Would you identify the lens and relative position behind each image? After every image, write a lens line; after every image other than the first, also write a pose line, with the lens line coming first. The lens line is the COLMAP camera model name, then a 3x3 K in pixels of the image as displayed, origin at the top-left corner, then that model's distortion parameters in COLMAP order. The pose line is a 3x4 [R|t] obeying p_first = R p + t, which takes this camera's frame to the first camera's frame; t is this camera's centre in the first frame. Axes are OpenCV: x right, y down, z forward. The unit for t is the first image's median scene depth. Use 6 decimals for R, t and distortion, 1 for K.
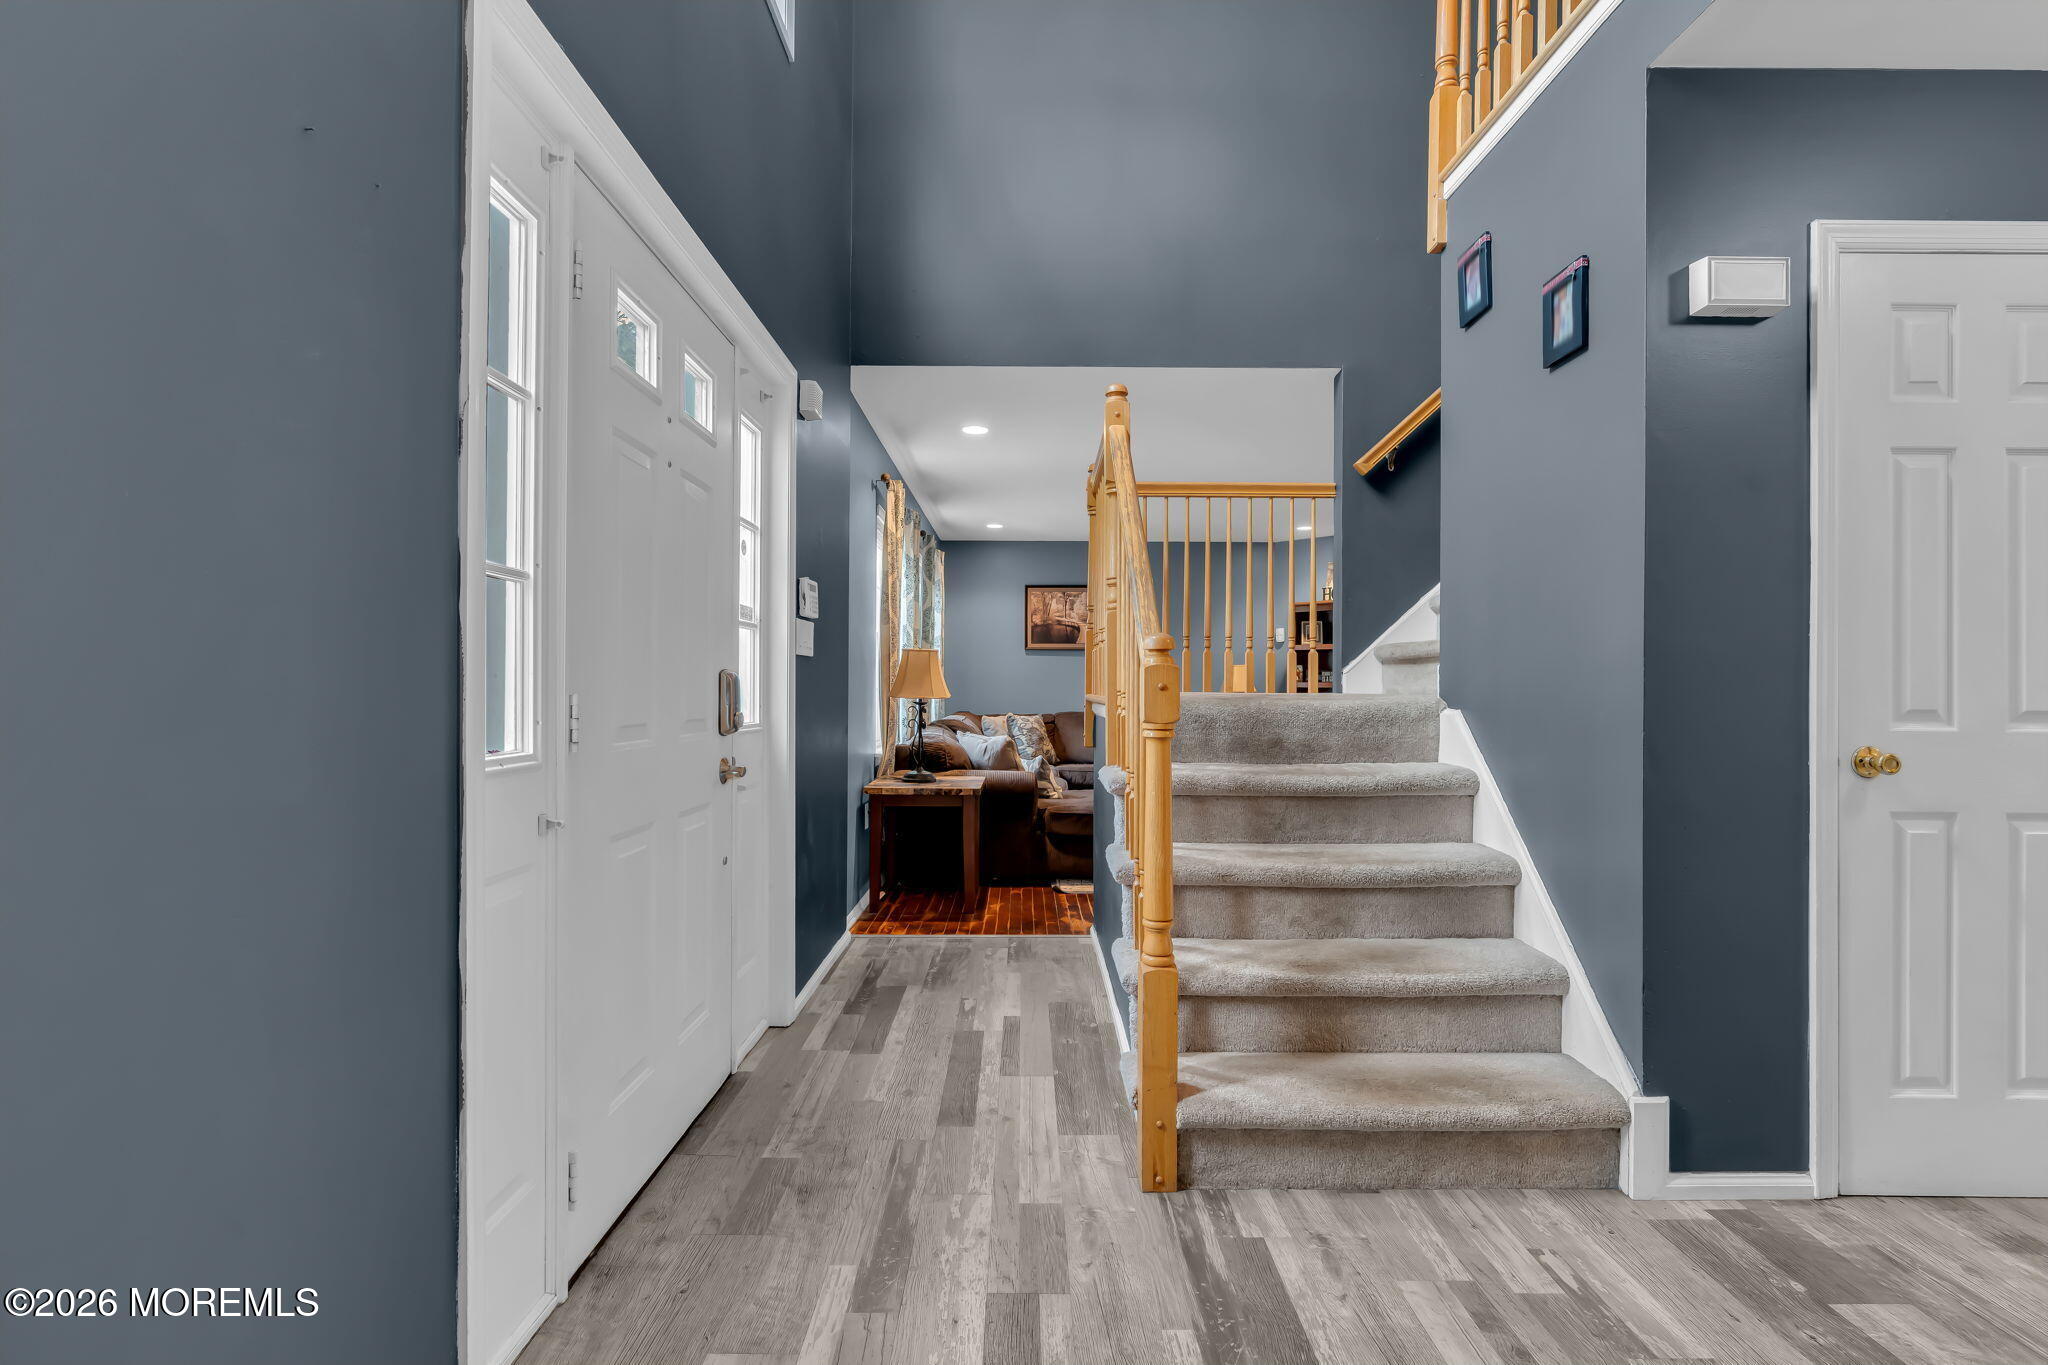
lens RADIAL K [[928.3, 0, 1024.0], [0, 928.3, 682.5], [0, 0, 1]] dist [-0.002101, 0.000797]
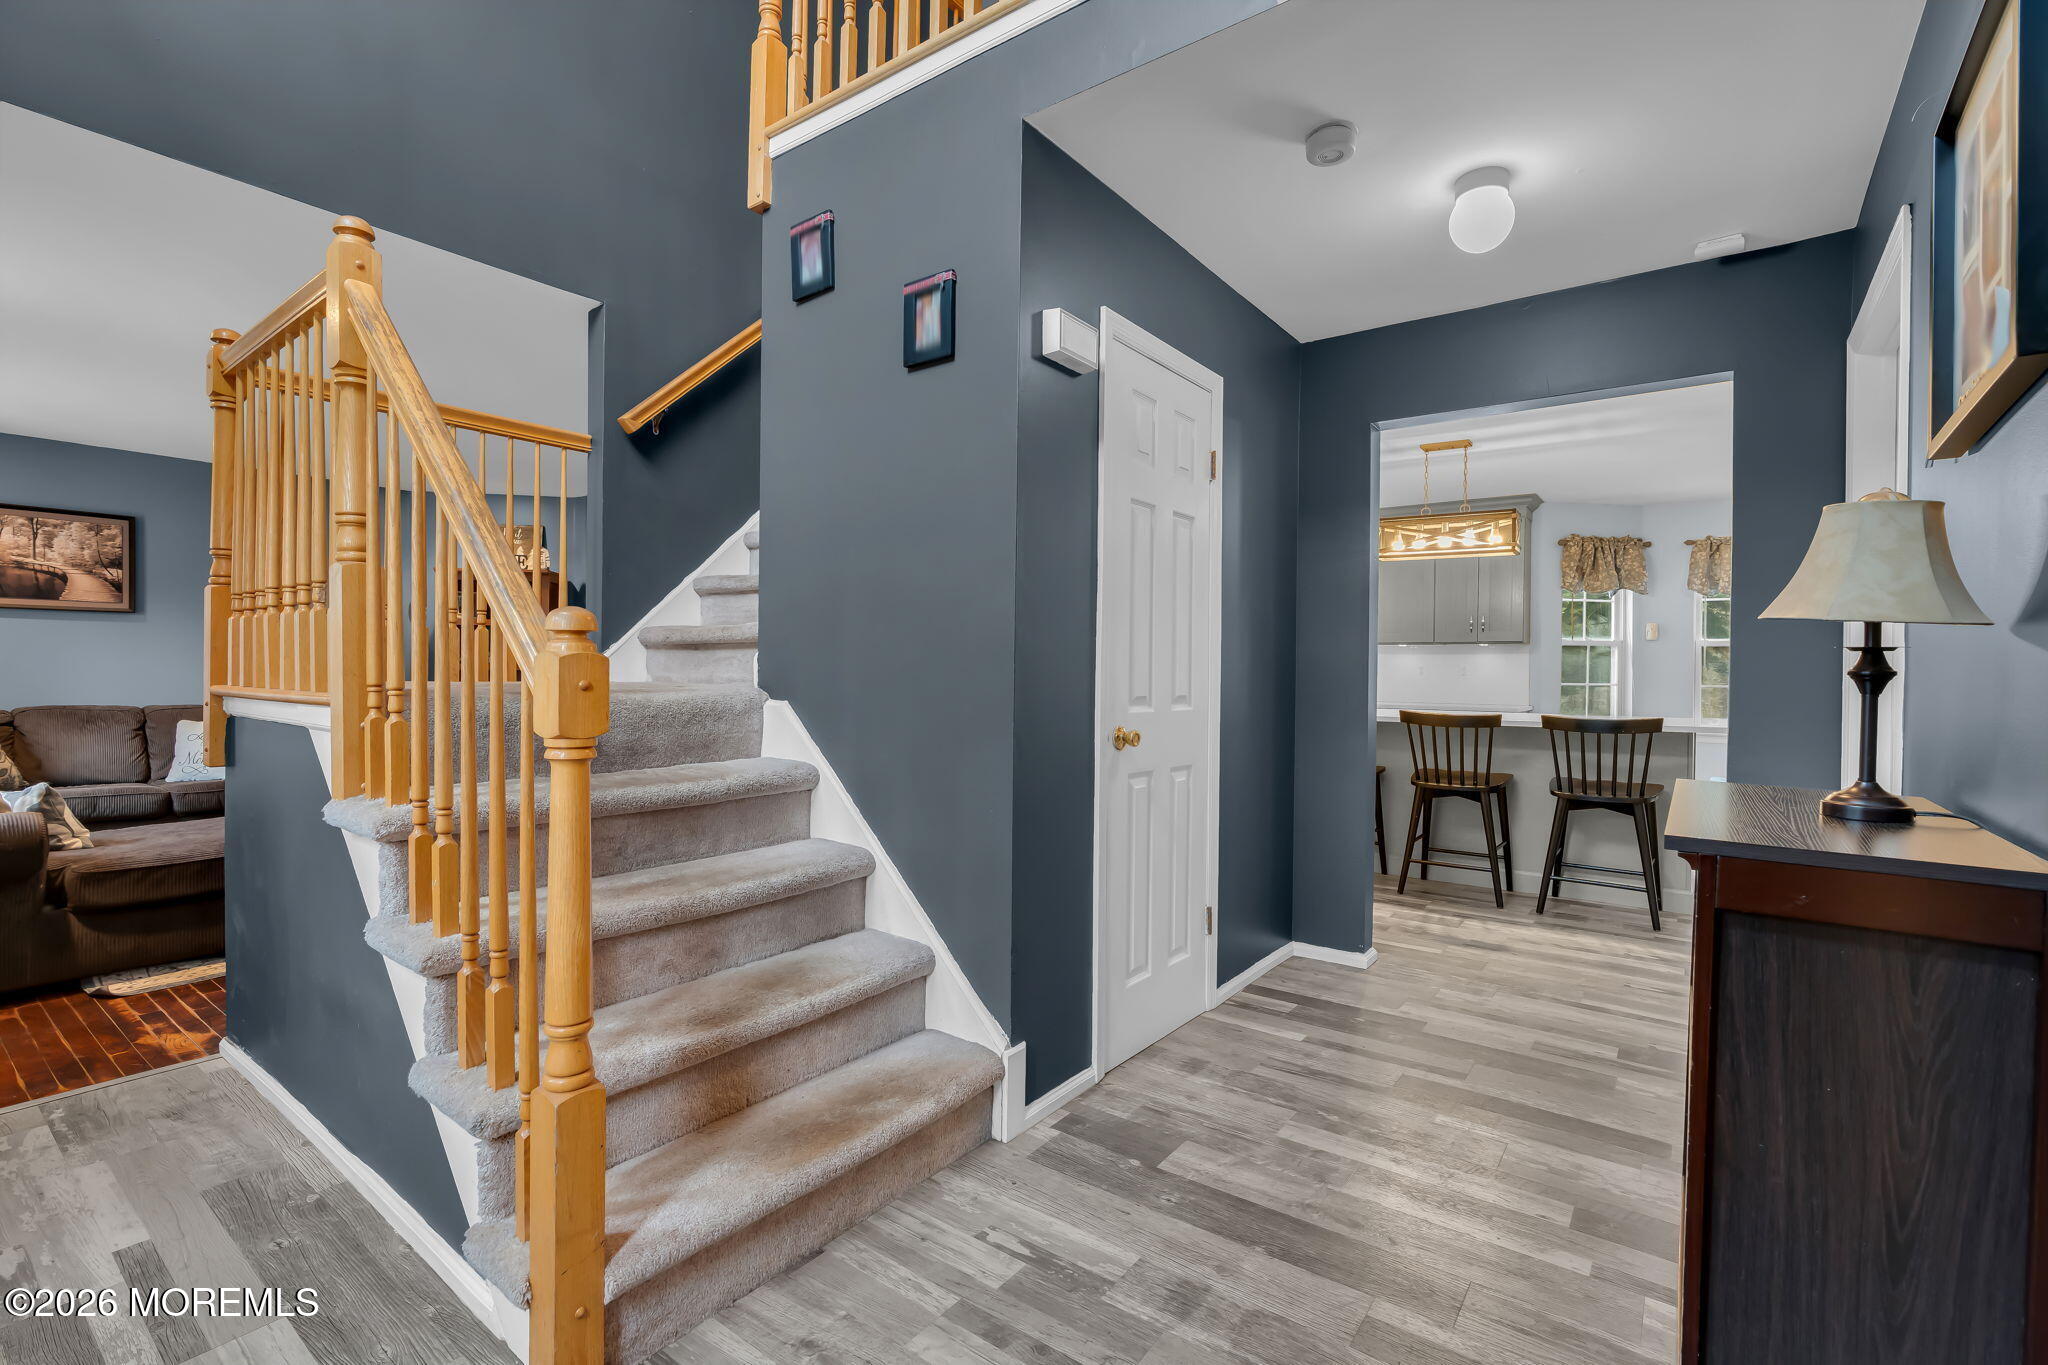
lens RADIAL K [[917.5, 0, 1030.1], [0, 917.5, 681.8], [0, 0, 1]] dist [-0.011332, 0.003909]
pose [[0.598640, -0.007928, 0.800979, -0.177817], [-0.010381, 0.999790, 0.017654, -0.012225], [-0.800951, -0.018883, 0.598432, 0.297300]]
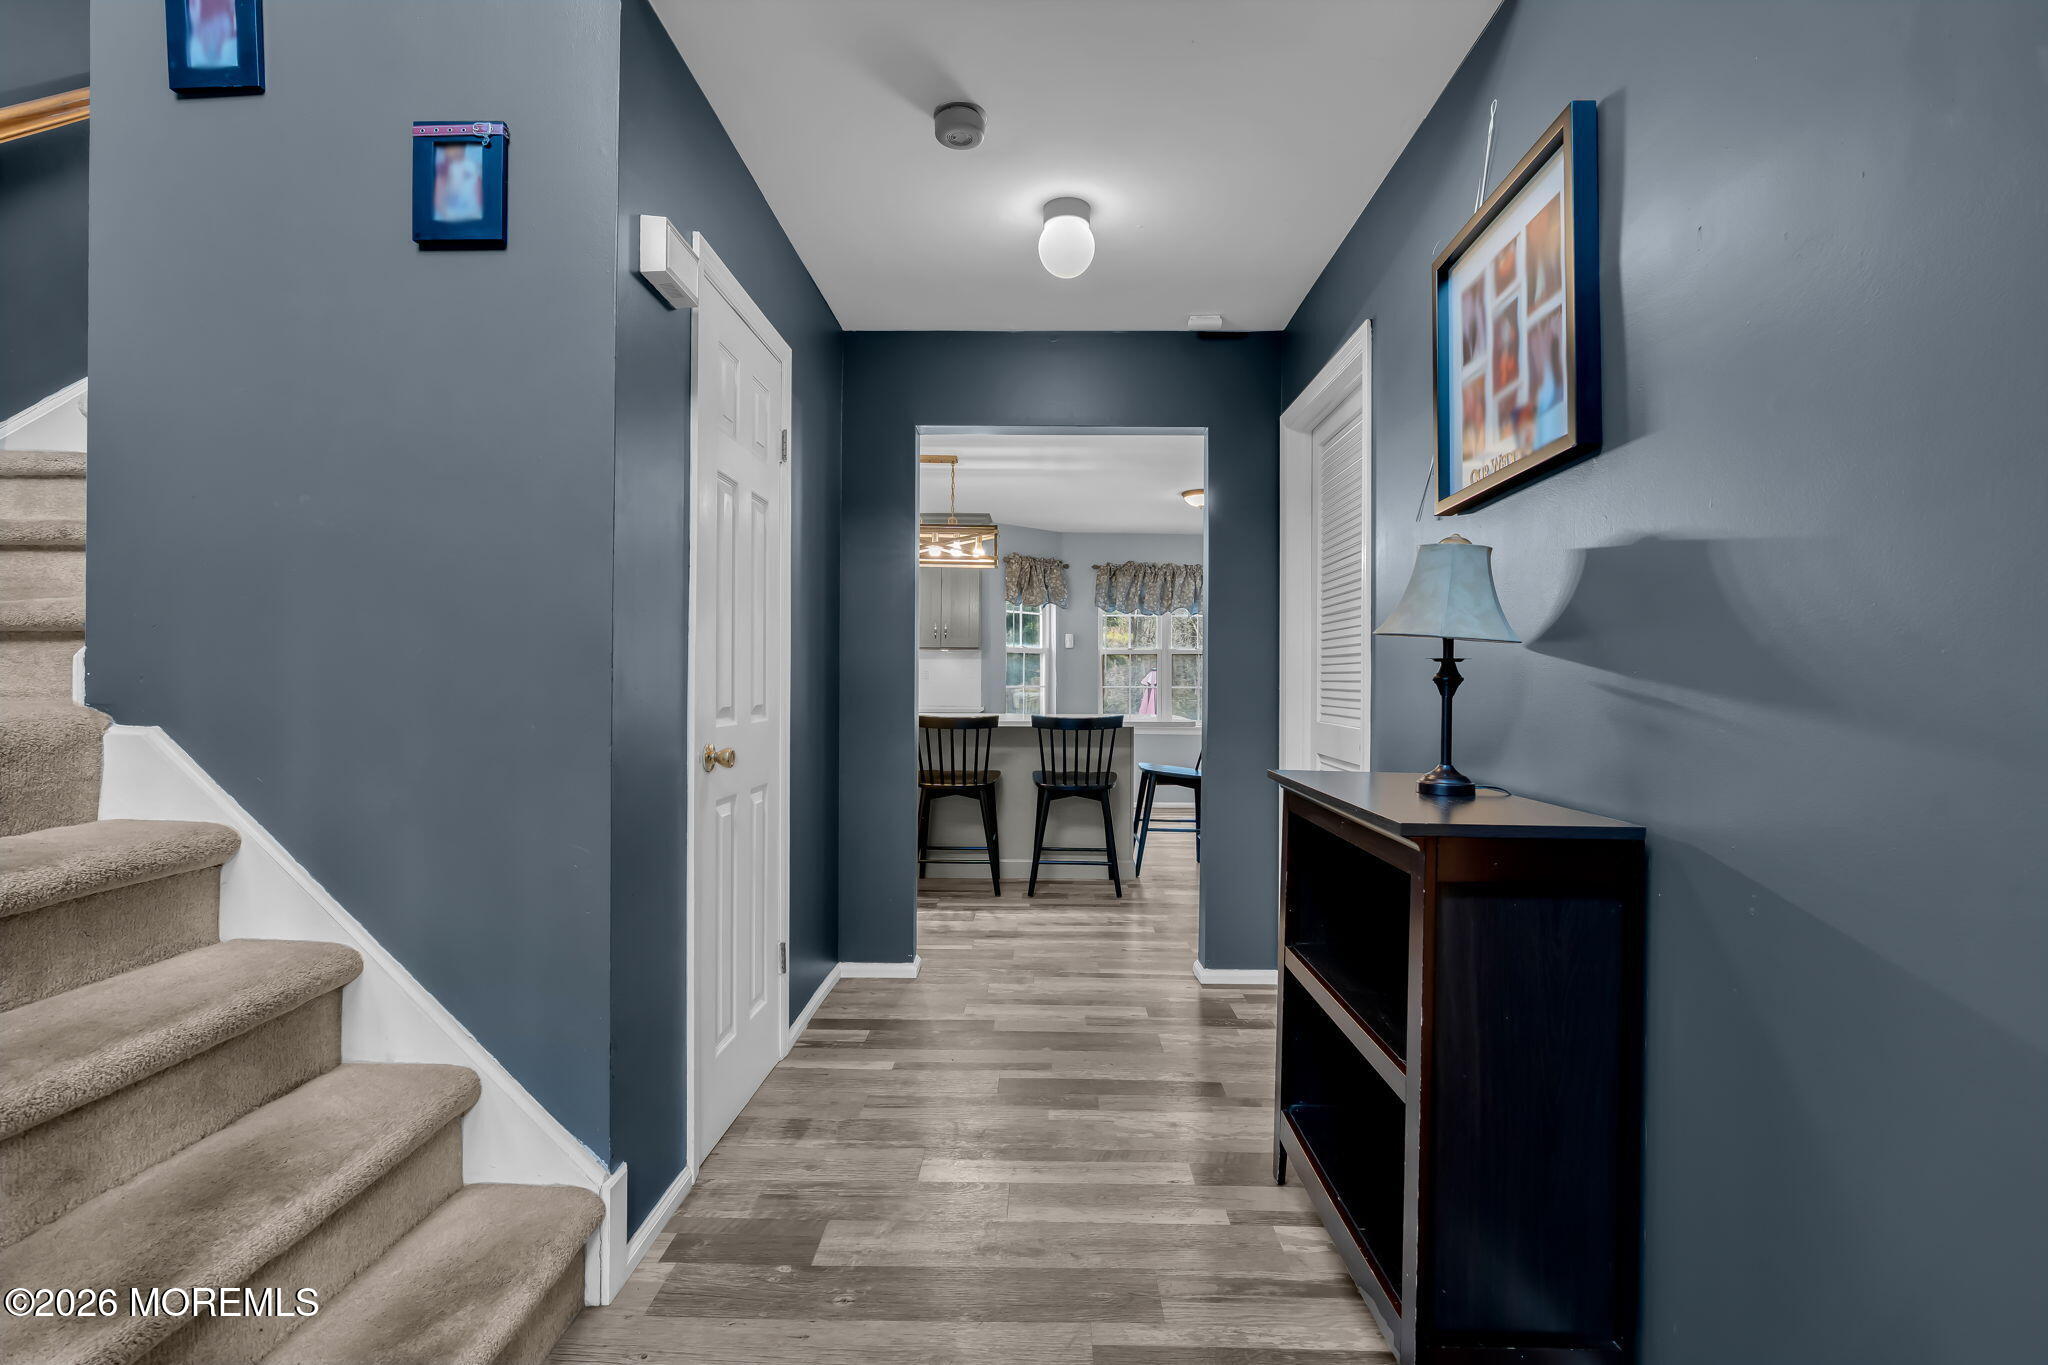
lens RADIAL K [[934.7, 0, 1031.0], [0, 934.7, 681.3], [0, 0, 1]] dist [-0.010371, 0.003483]
pose [[0.018225, -0.006438, 0.999813, -0.152169], [-0.010840, 0.999919, 0.006637, -0.012582], [-0.999775, -0.010959, 0.018154, 0.546028]]
